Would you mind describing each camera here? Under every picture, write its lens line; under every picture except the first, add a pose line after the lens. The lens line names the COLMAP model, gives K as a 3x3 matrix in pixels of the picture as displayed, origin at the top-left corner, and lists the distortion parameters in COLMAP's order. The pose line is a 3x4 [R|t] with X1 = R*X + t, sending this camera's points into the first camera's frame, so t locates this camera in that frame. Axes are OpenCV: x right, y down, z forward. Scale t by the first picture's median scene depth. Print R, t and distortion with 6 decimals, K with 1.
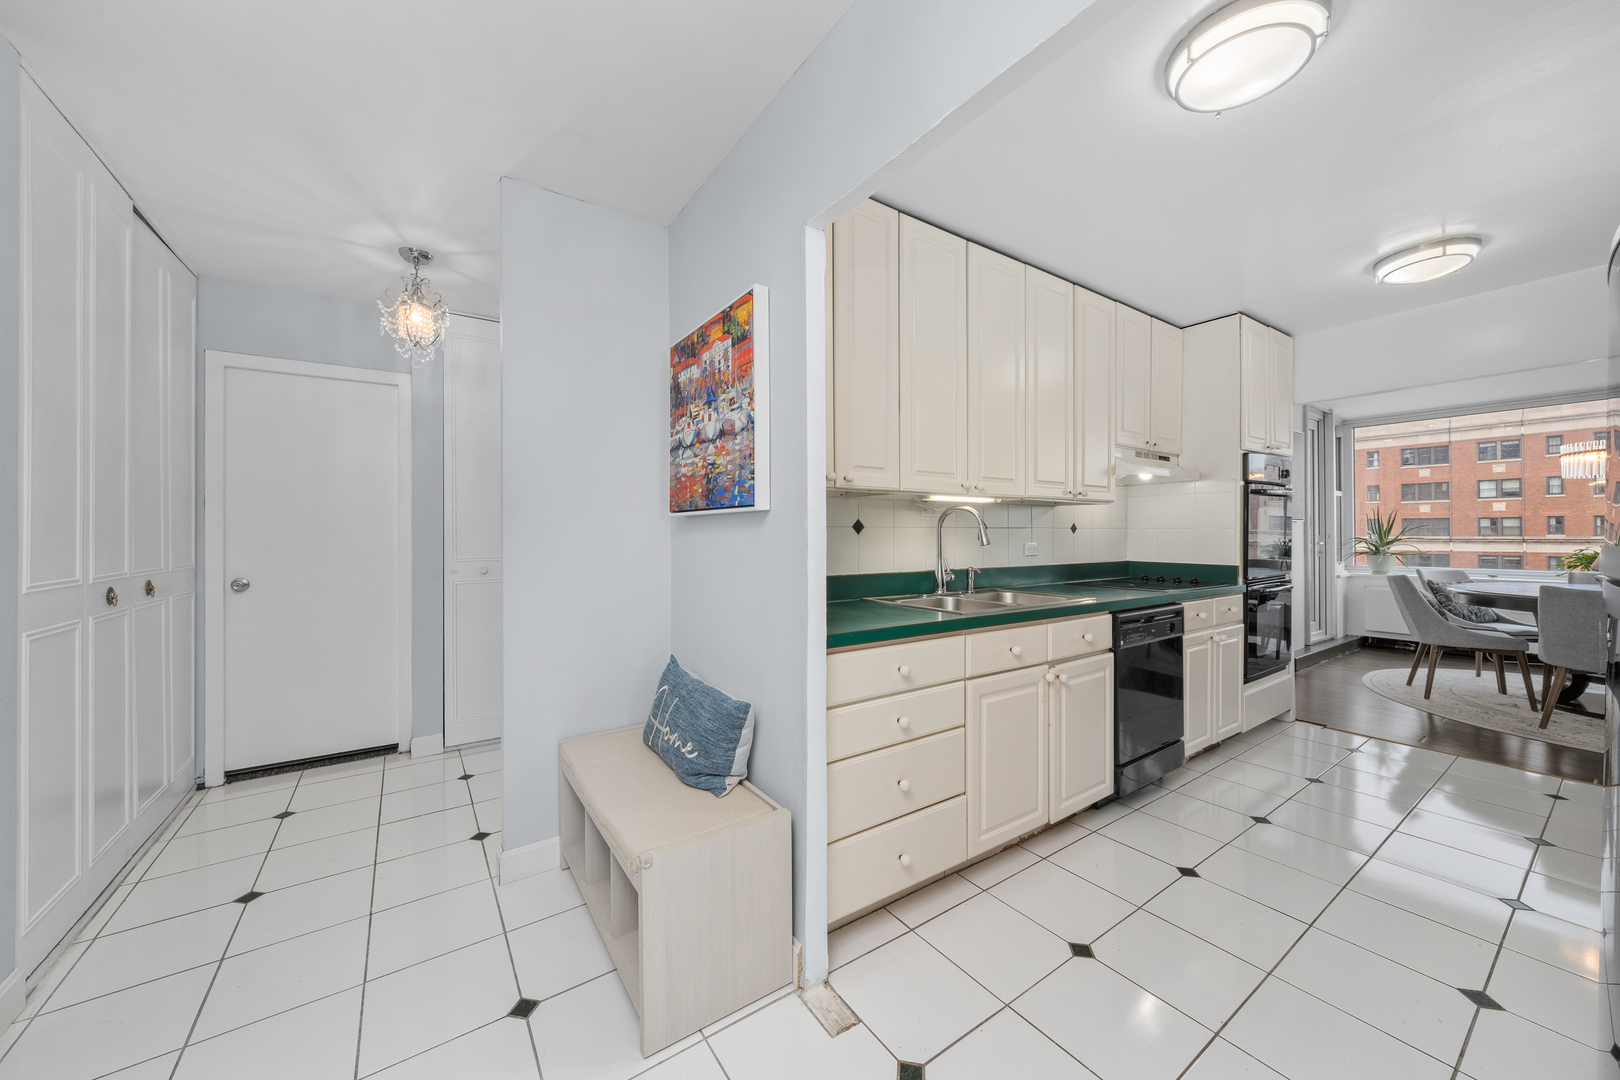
lens RADIAL K [[583.2, 0, 802.5], [0, 583.2, 529.5], [0, 0, 1]] dist [-0.003053, 0.001265]
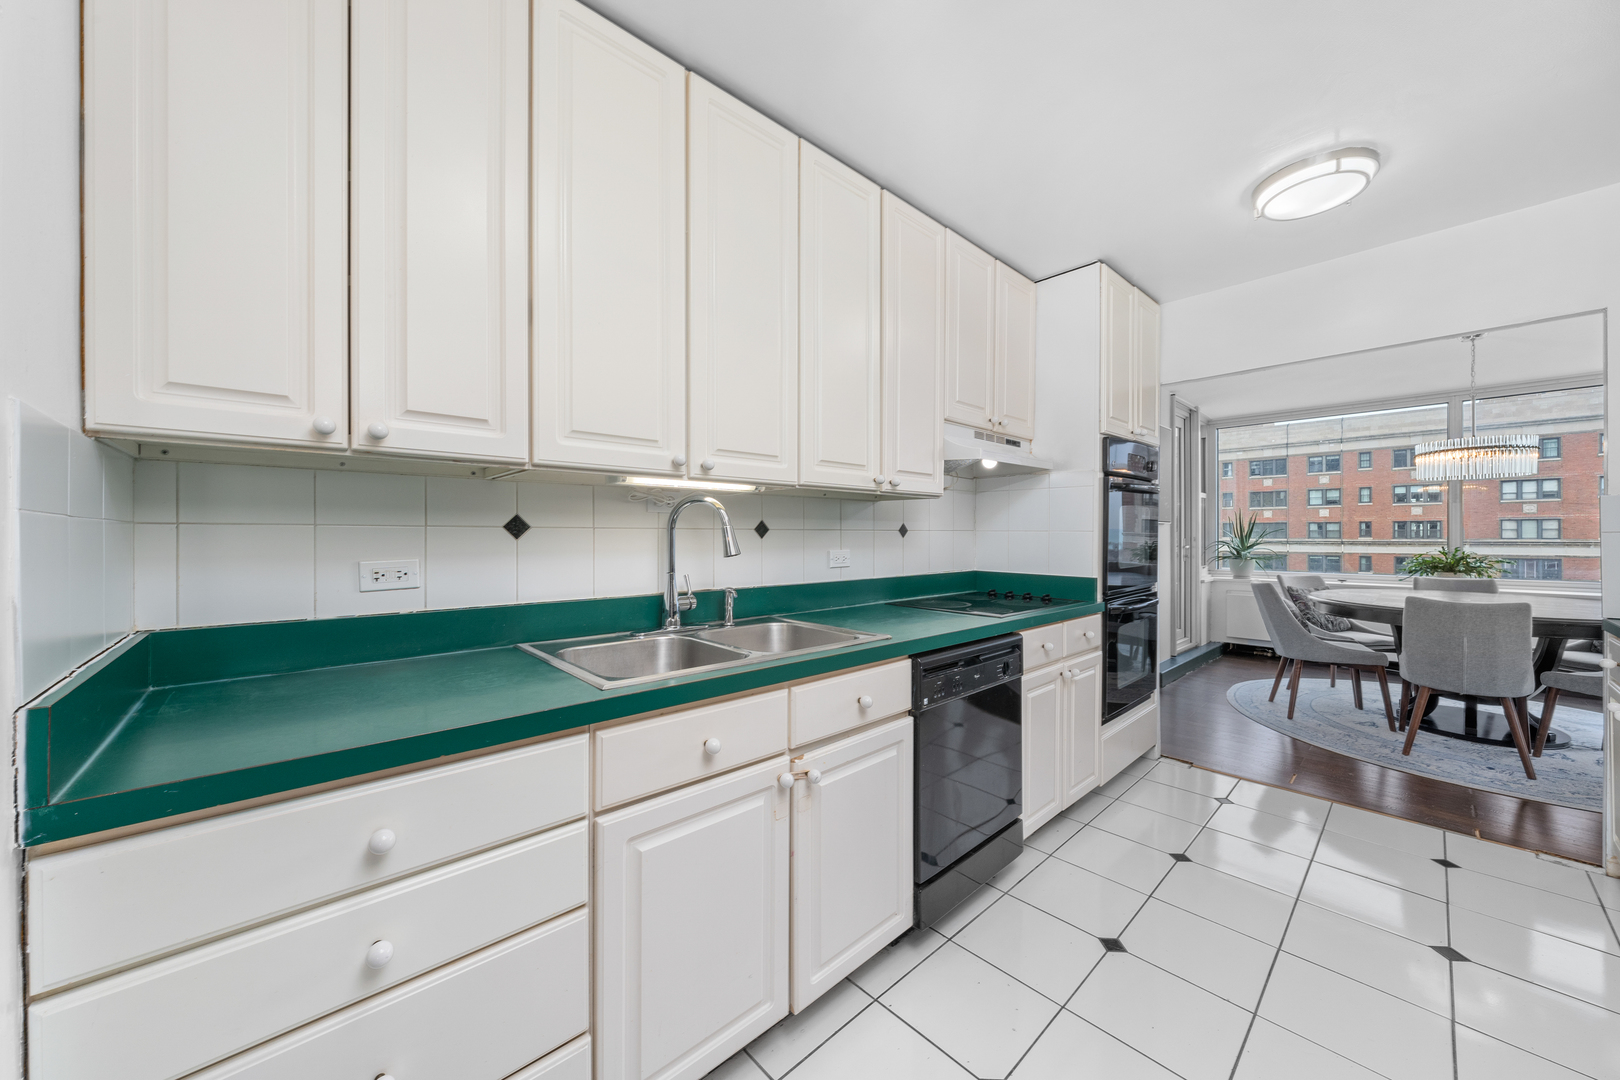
lens RADIAL K [[583.2, 0, 807.5], [0, 583.2, 535.5], [0, 0, 1]] dist [-0.003053, 0.001265]
pose [[0.988463, 0.001643, 0.151451, 0.225376], [-0.002690, 0.999974, 0.006710, -0.000480], [-0.151436, -0.007040, 0.988442, 0.258779]]
